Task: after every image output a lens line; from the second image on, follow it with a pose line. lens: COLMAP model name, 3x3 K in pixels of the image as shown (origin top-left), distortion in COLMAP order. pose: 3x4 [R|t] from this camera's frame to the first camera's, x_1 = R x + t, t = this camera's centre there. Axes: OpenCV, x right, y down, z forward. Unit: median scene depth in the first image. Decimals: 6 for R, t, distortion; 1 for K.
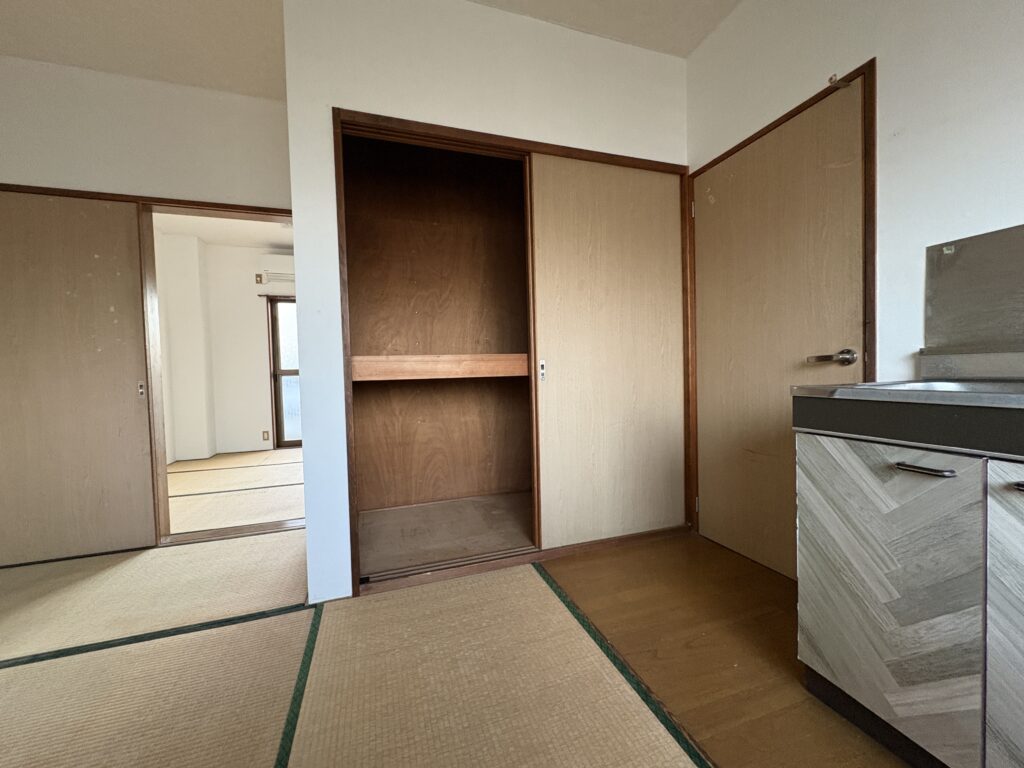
lens RADIAL K [[405.4, 0, 512.0], [0, 405.4, 384.9], [0, 0, 1]] dist [-0.002844, 0.000828]
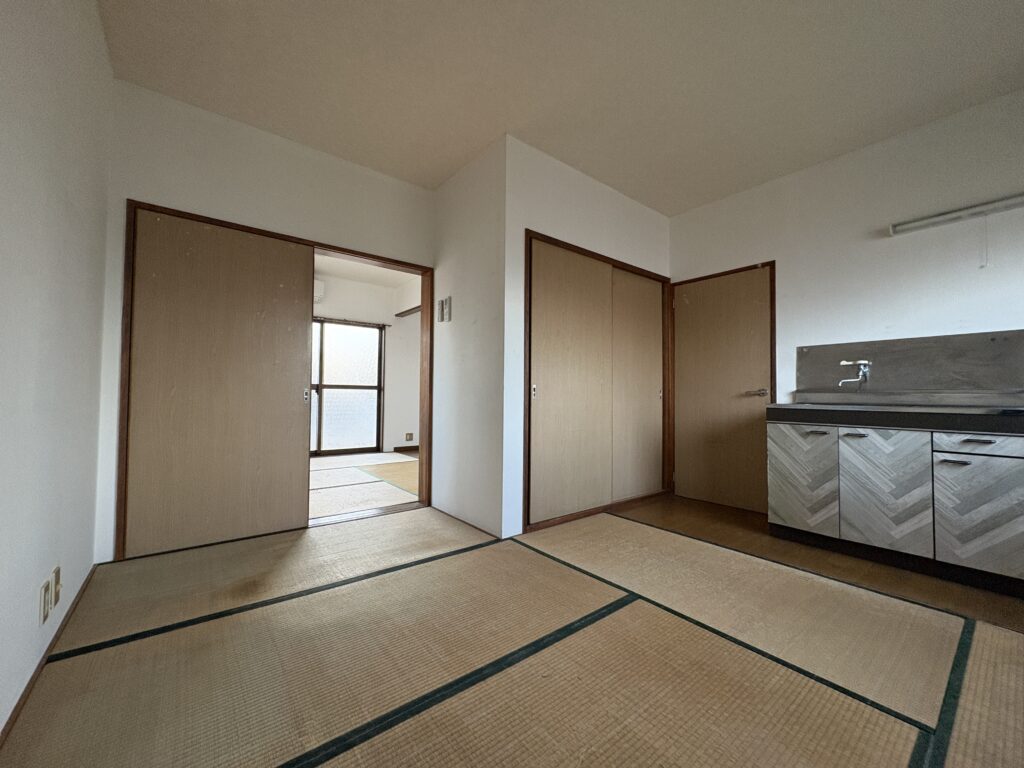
lens RADIAL K [[405.4, 0, 509.9], [0, 405.4, 385.0], [0, 0, 1]] dist [-0.002844, 0.000828]
pose [[0.940544, 0.046220, 0.336512, -1.534965], [-0.025422, 0.997499, -0.065955, 0.090049], [-0.338719, 0.053479, 0.939366, -0.733199]]
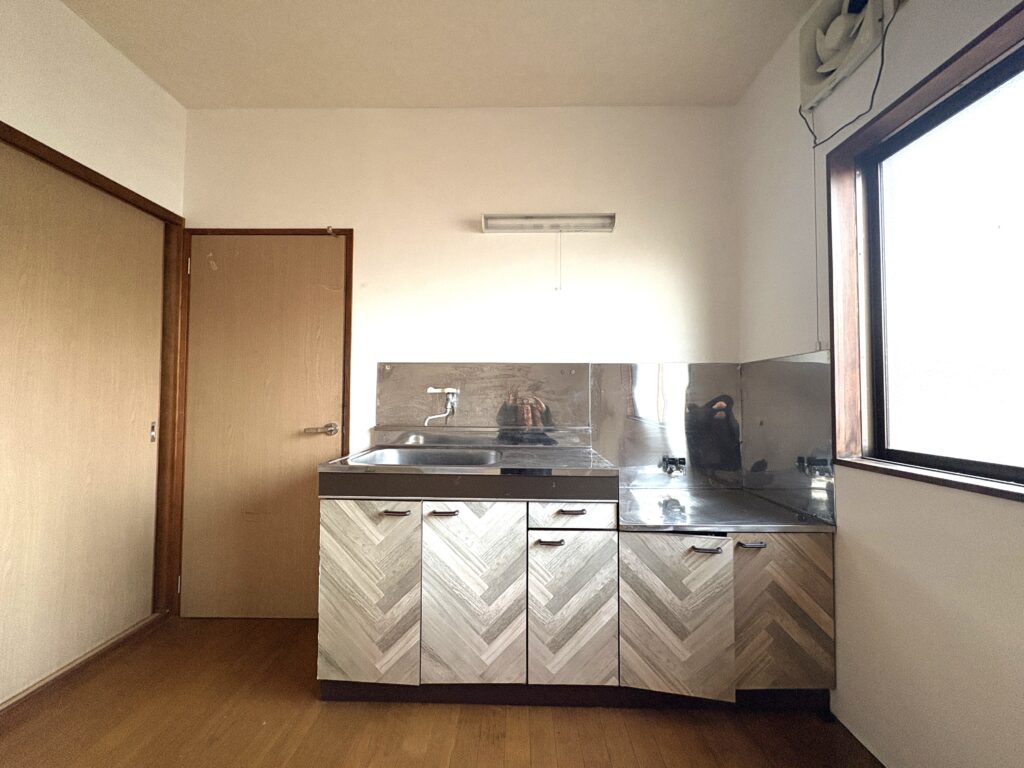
lens RADIAL K [[405.4, 0, 512.5], [0, 405.4, 385.6], [0, 0, 1]] dist [-0.002844, 0.000828]
pose [[0.328988, 0.059742, 0.942442, -0.356151], [0.014094, 0.997575, -0.068156, -0.154158], [-0.944229, 0.035705, 0.327349, -0.031020]]
